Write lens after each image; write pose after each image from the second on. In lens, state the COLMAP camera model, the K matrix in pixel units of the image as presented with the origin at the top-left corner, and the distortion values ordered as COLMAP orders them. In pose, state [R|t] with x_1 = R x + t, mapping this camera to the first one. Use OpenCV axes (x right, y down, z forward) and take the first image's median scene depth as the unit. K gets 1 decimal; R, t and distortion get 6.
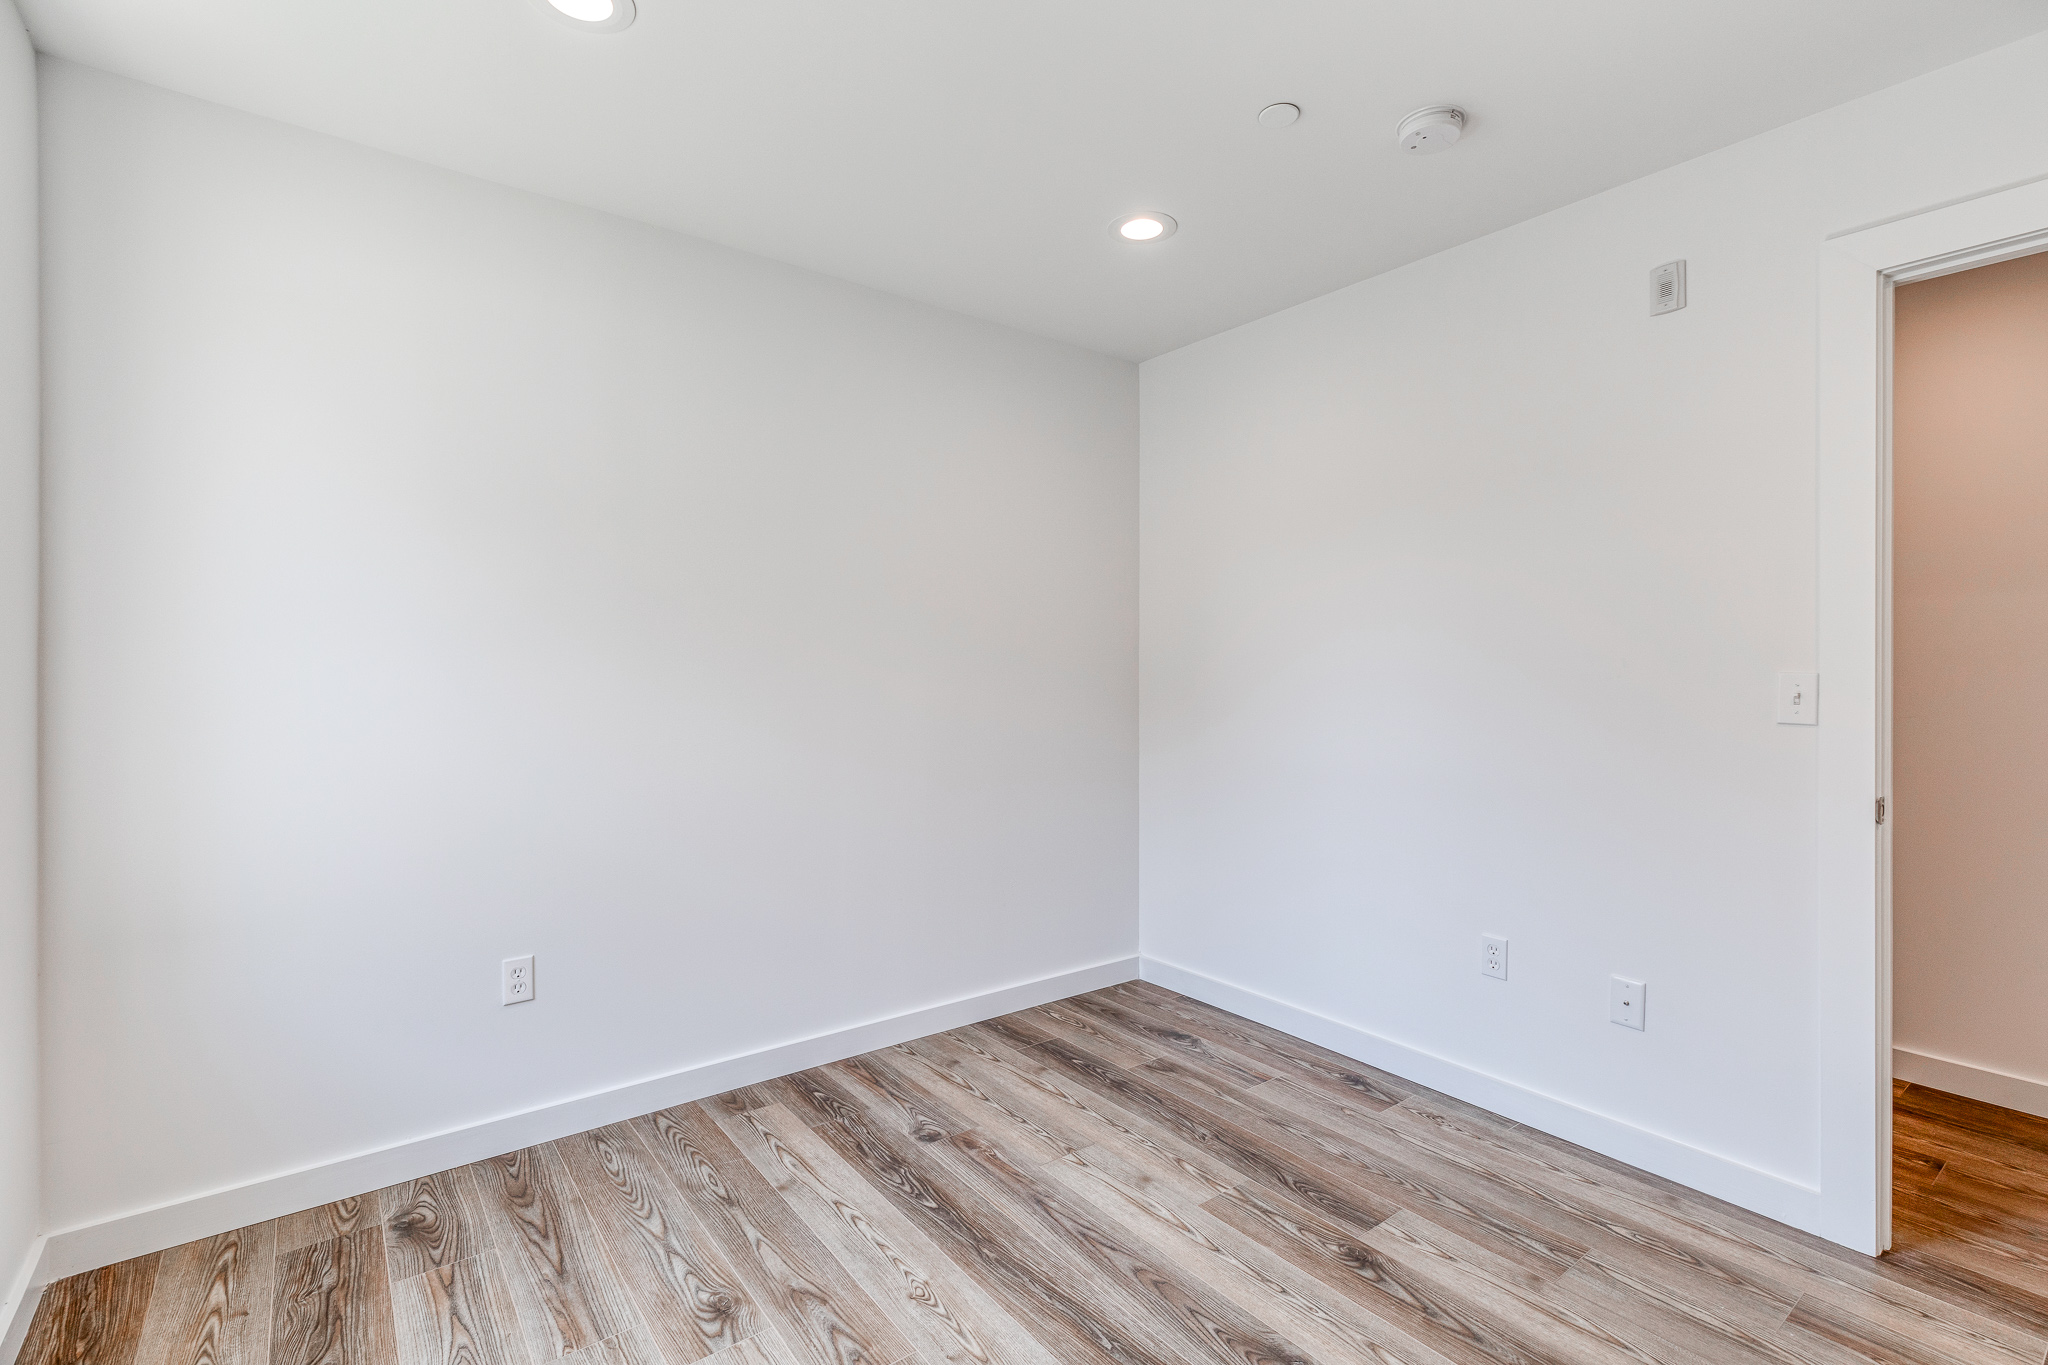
lens RADIAL K [[923.9, 0, 1018.7], [0, 923.9, 674.1], [0, 0, 1]] dist [0.007599, -0.002057]
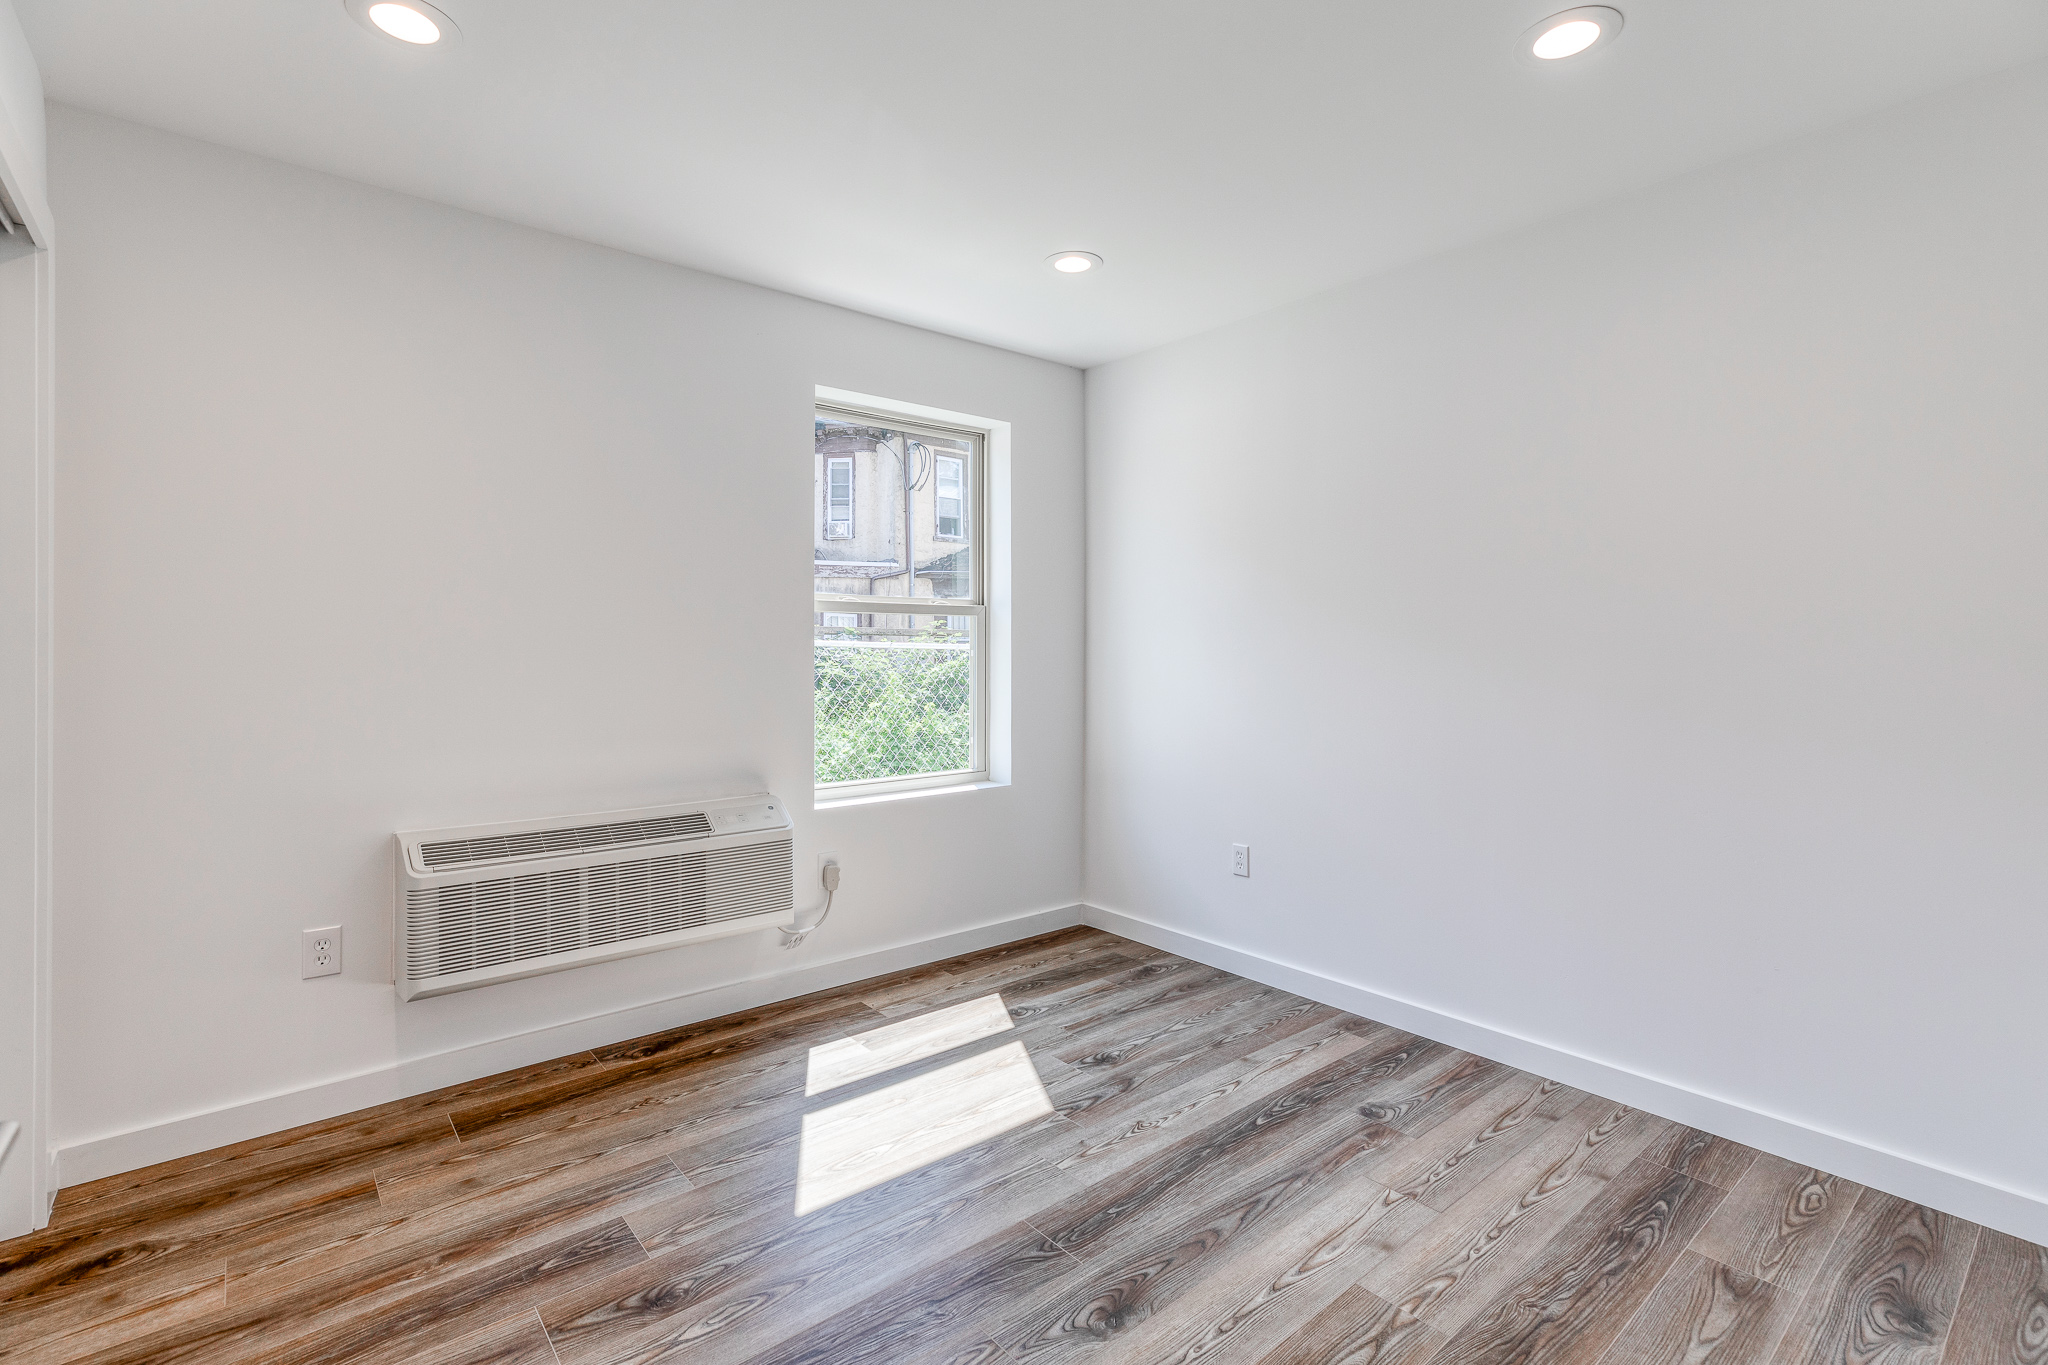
lens RADIAL K [[923.9, 0, 1030.3], [0, 923.9, 674.3], [0, 0, 1]] dist [0.007599, -0.002057]
pose [[0.055404, 0.024936, -0.998153, 0.929428], [-0.009036, 0.999660, 0.024472, 0.000830], [0.998423, 0.007663, 0.055610, 0.602820]]
